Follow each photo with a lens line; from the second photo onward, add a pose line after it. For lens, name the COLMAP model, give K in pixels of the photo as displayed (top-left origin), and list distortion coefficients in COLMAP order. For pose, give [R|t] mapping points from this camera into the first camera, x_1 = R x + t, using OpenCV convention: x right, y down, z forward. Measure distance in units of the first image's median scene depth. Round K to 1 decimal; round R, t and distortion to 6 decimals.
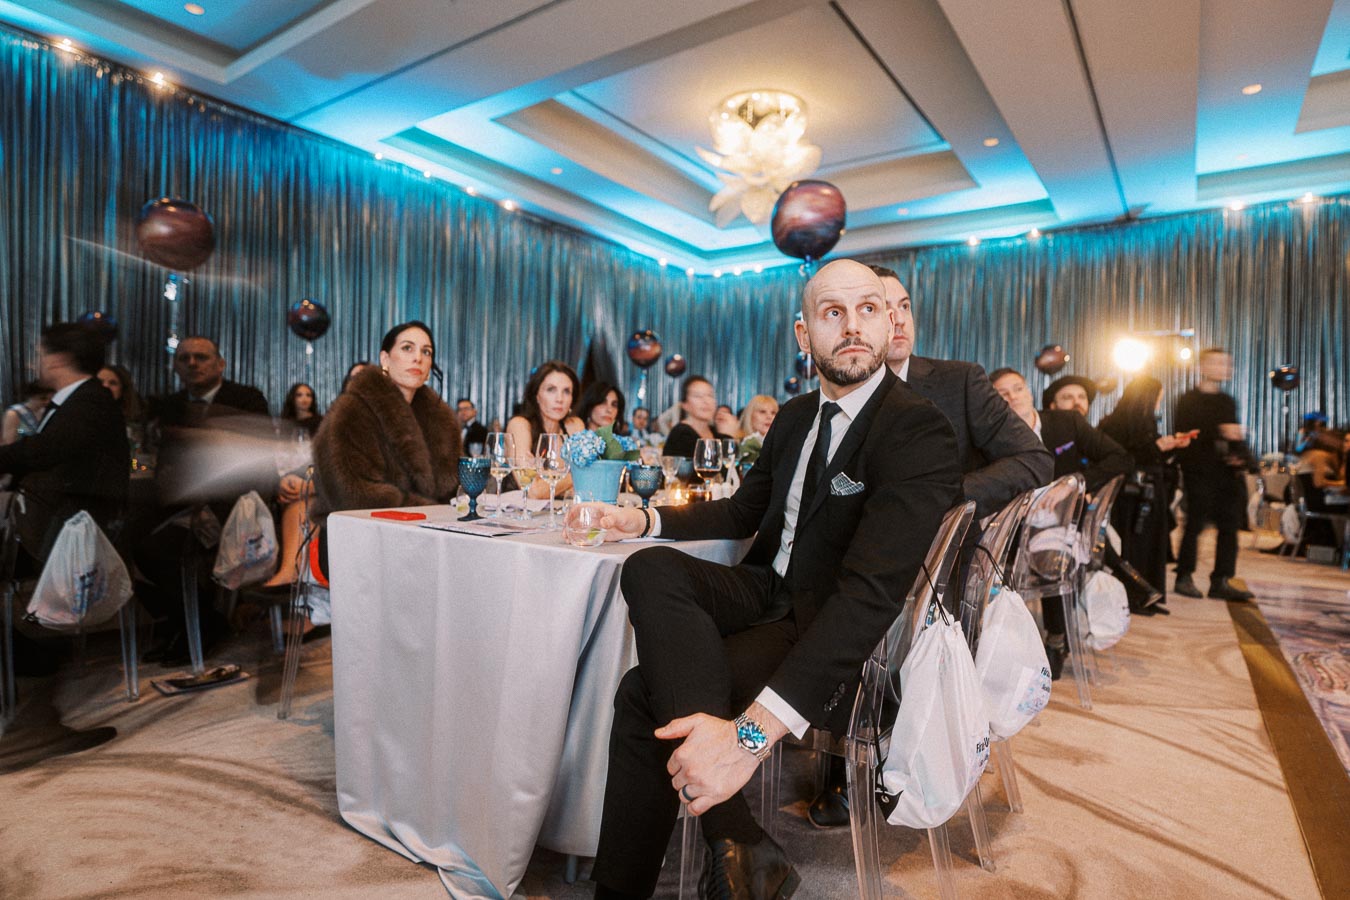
lens RADIAL K [[738.1, 0, 668.7], [0, 738.1, 433.3], [0, 0, 1]] dist [0.001501, 0.001749]
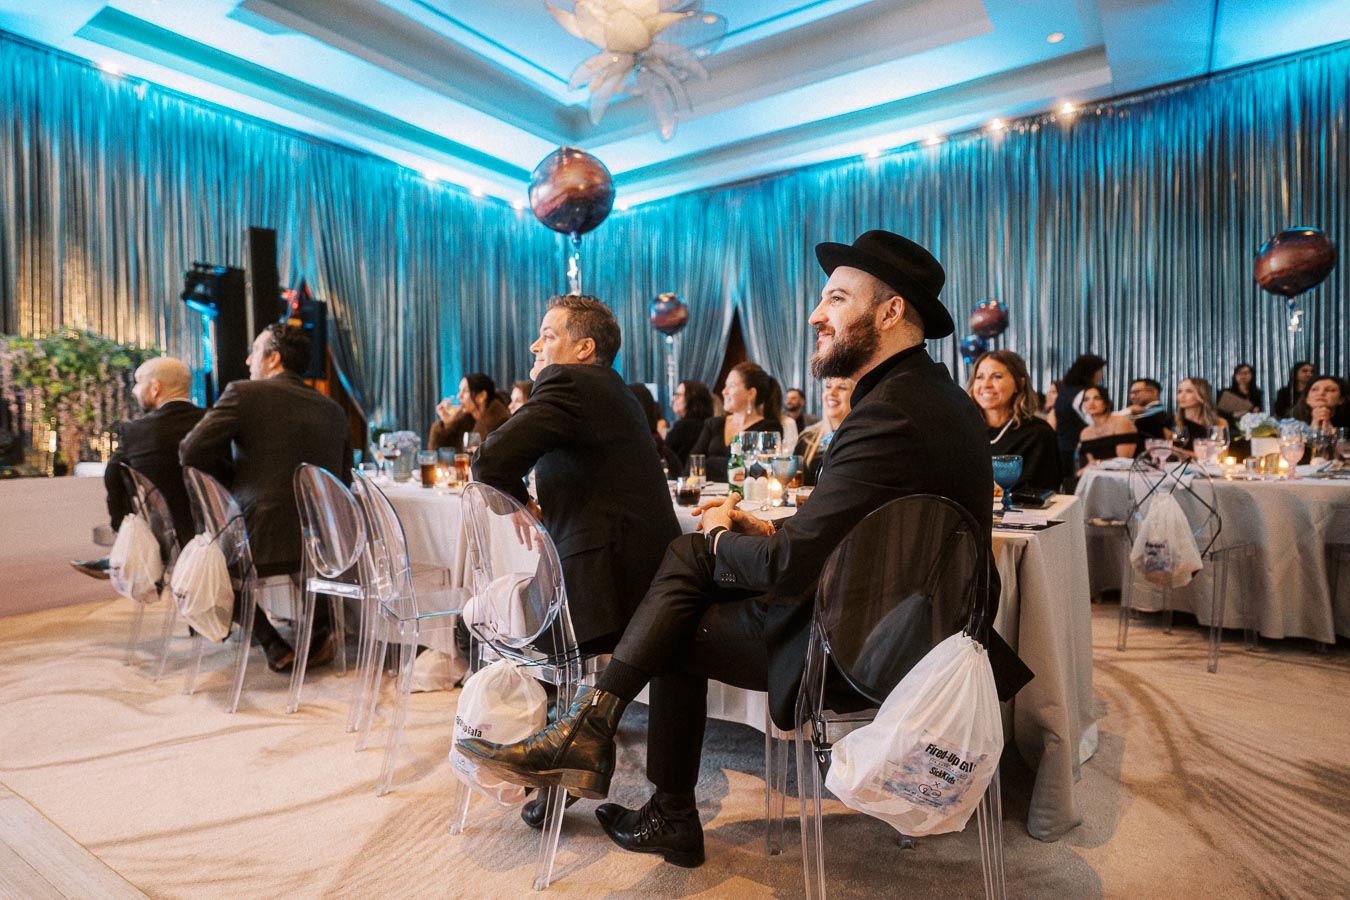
lens RADIAL K [[727.6, 0, 675.0], [0, 727.6, 450.0], [0, 0, 1]] dist [0.005150, 0.001000]
pose [[0.031989, -0.000214, -0.999488, 0.363962], [0.020334, 0.999793, 0.000437, 0.015832], [0.999281, -0.020338, 0.031987, 0.360107]]
